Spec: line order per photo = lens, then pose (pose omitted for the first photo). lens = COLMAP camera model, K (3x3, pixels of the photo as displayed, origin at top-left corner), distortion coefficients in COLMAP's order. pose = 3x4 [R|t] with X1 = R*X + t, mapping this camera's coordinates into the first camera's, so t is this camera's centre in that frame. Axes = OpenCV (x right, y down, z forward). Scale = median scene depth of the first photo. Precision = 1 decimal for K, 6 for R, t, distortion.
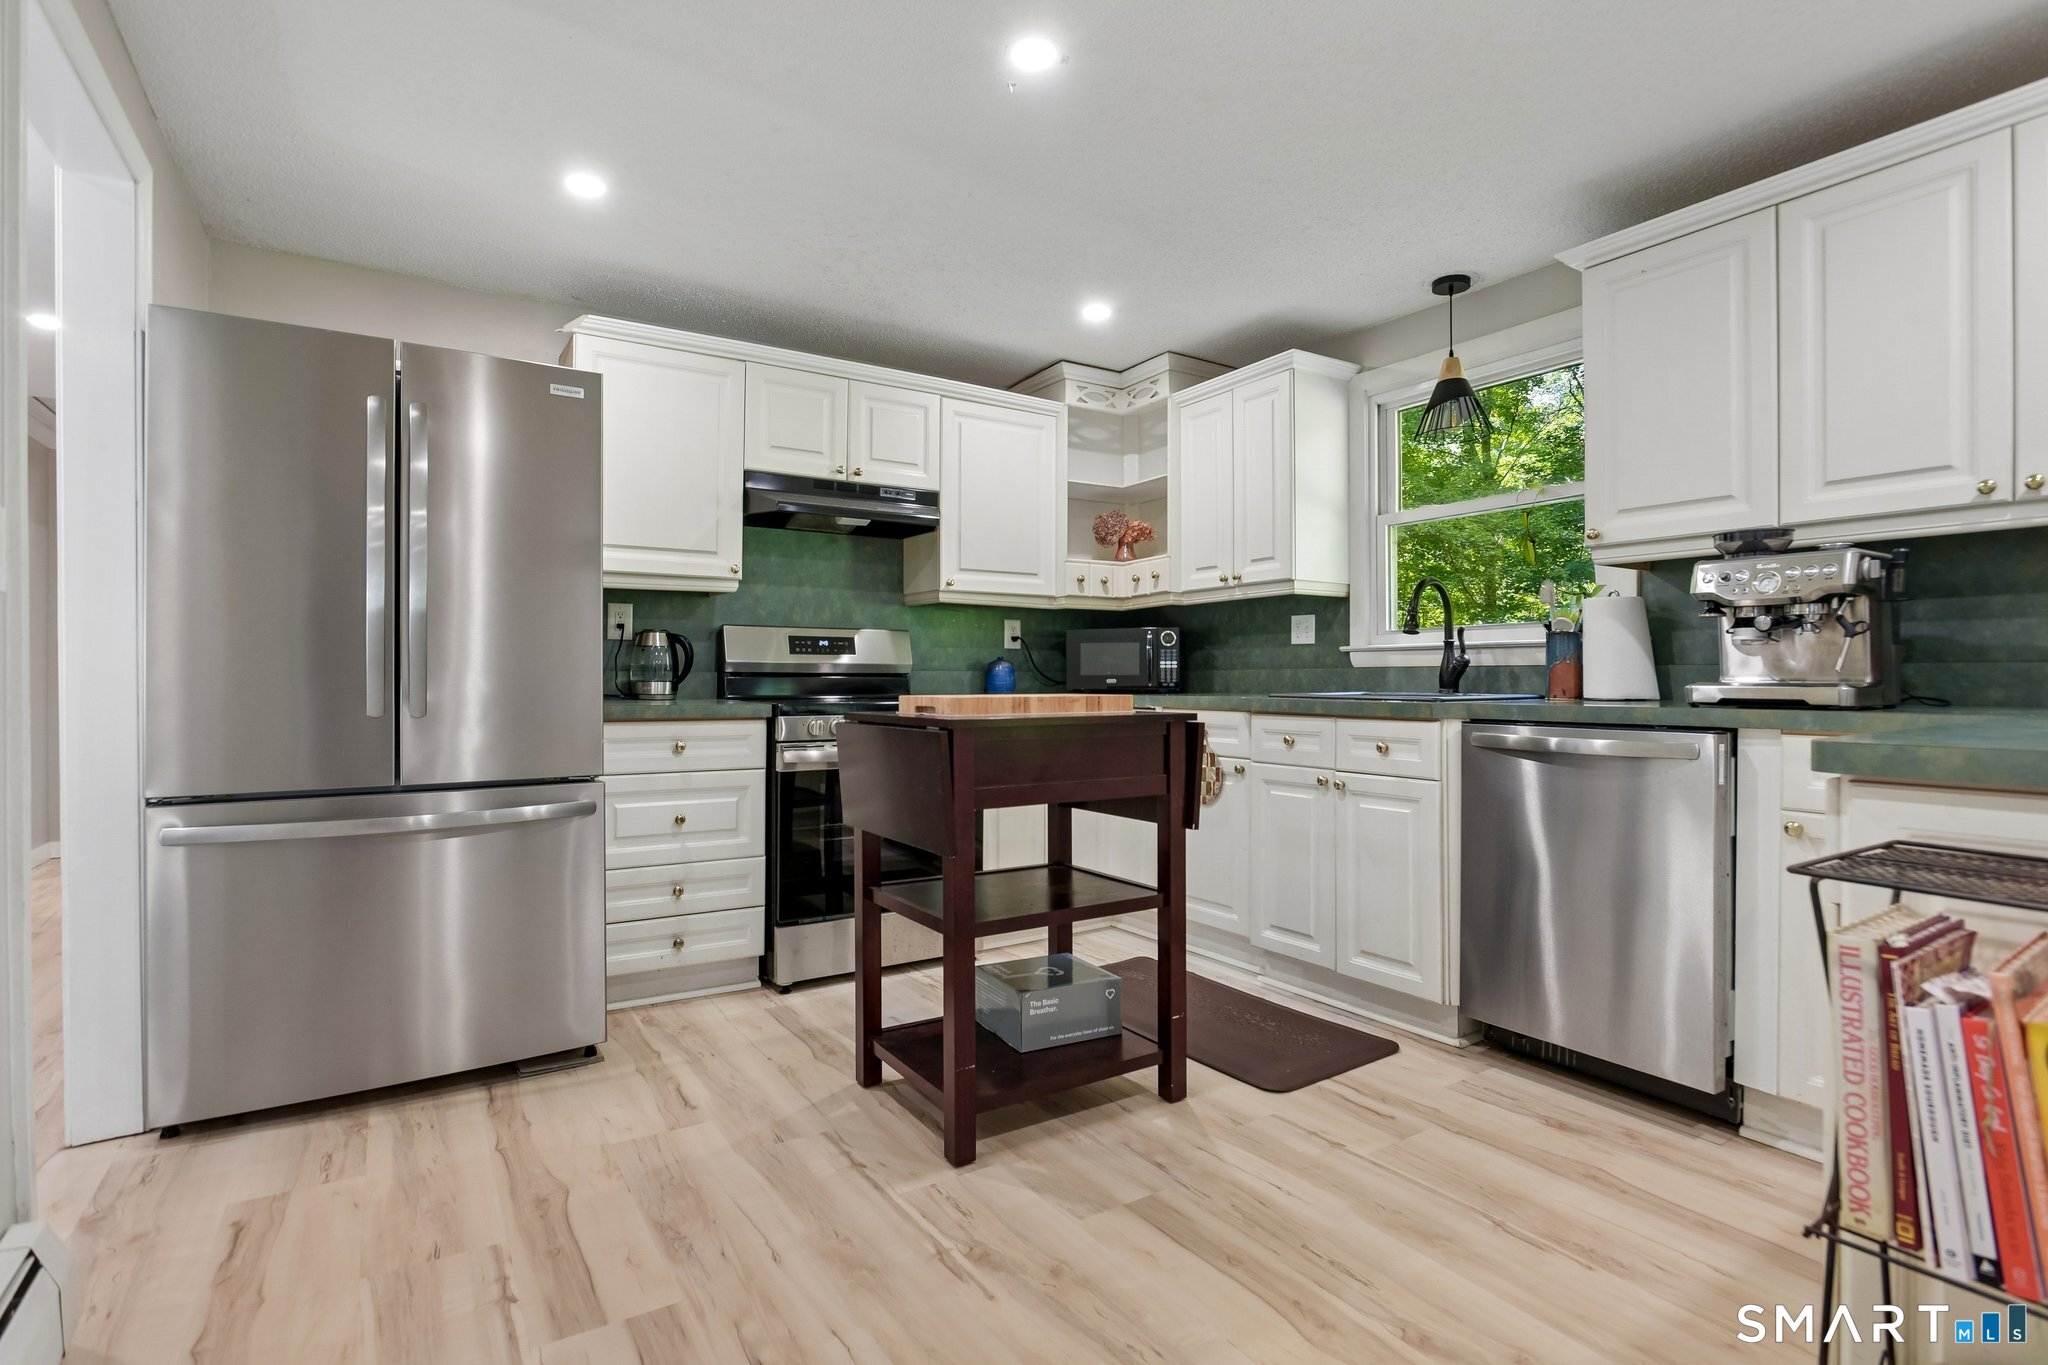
lens RADIAL K [[985.8, 0, 1037.6], [0, 985.8, 681.2], [0, 0, 1]] dist [-0.026247, 0.008149]
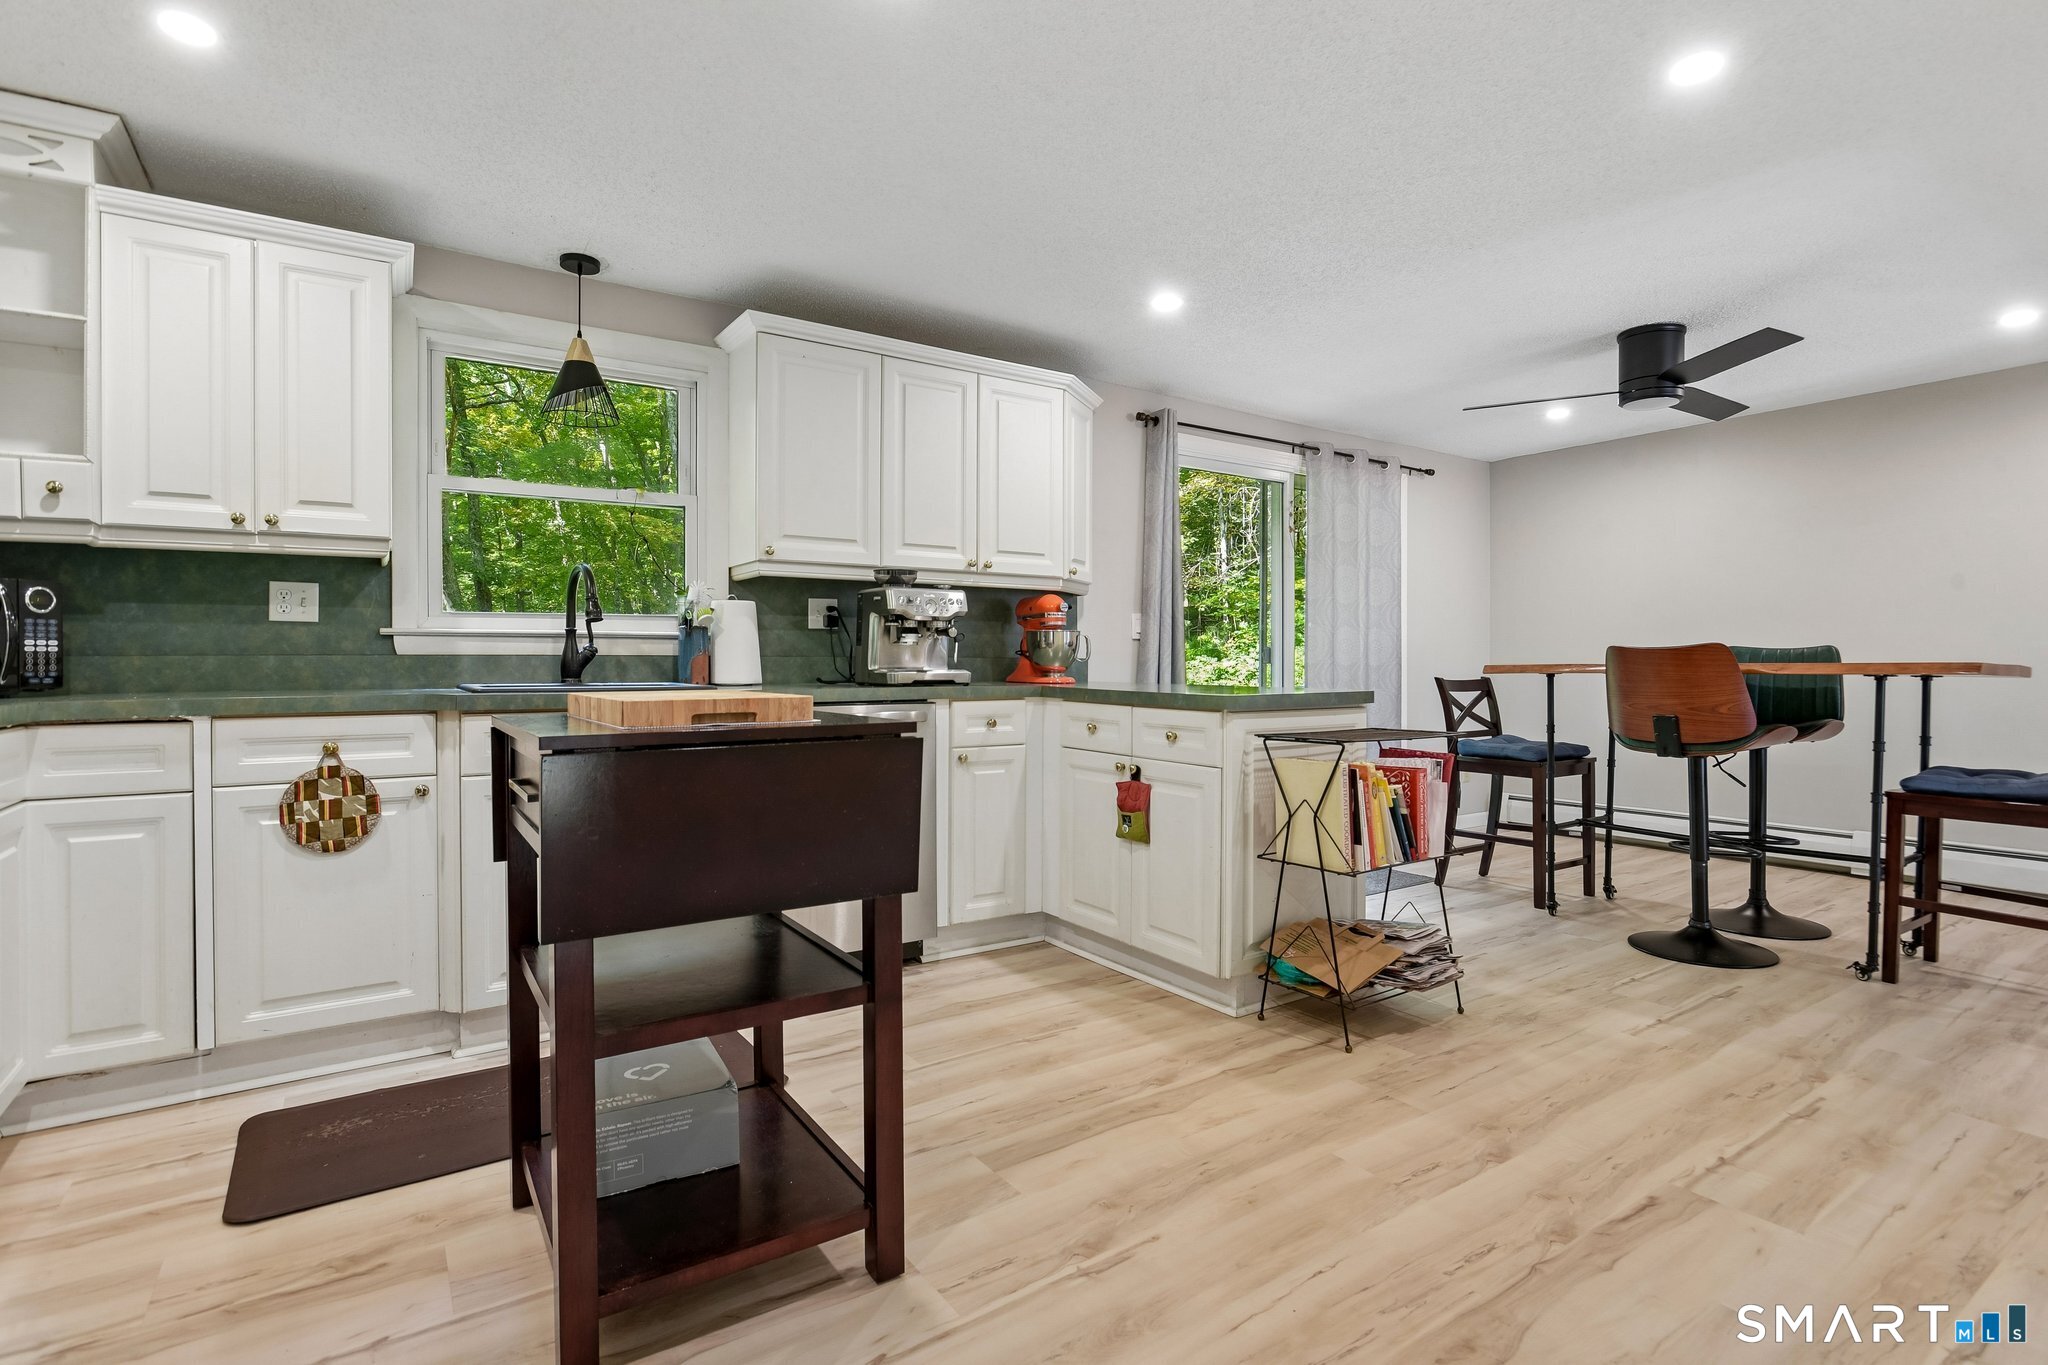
lens RADIAL K [[985.8, 0, 1018.6], [0, 985.8, 675.3], [0, 0, 1]] dist [-0.026247, 0.008149]
pose [[-0.006413, -0.012771, 0.999898, -0.492346], [0.004239, 0.999909, 0.012799, -0.005146], [-0.999970, 0.004320, -0.006359, 0.504336]]
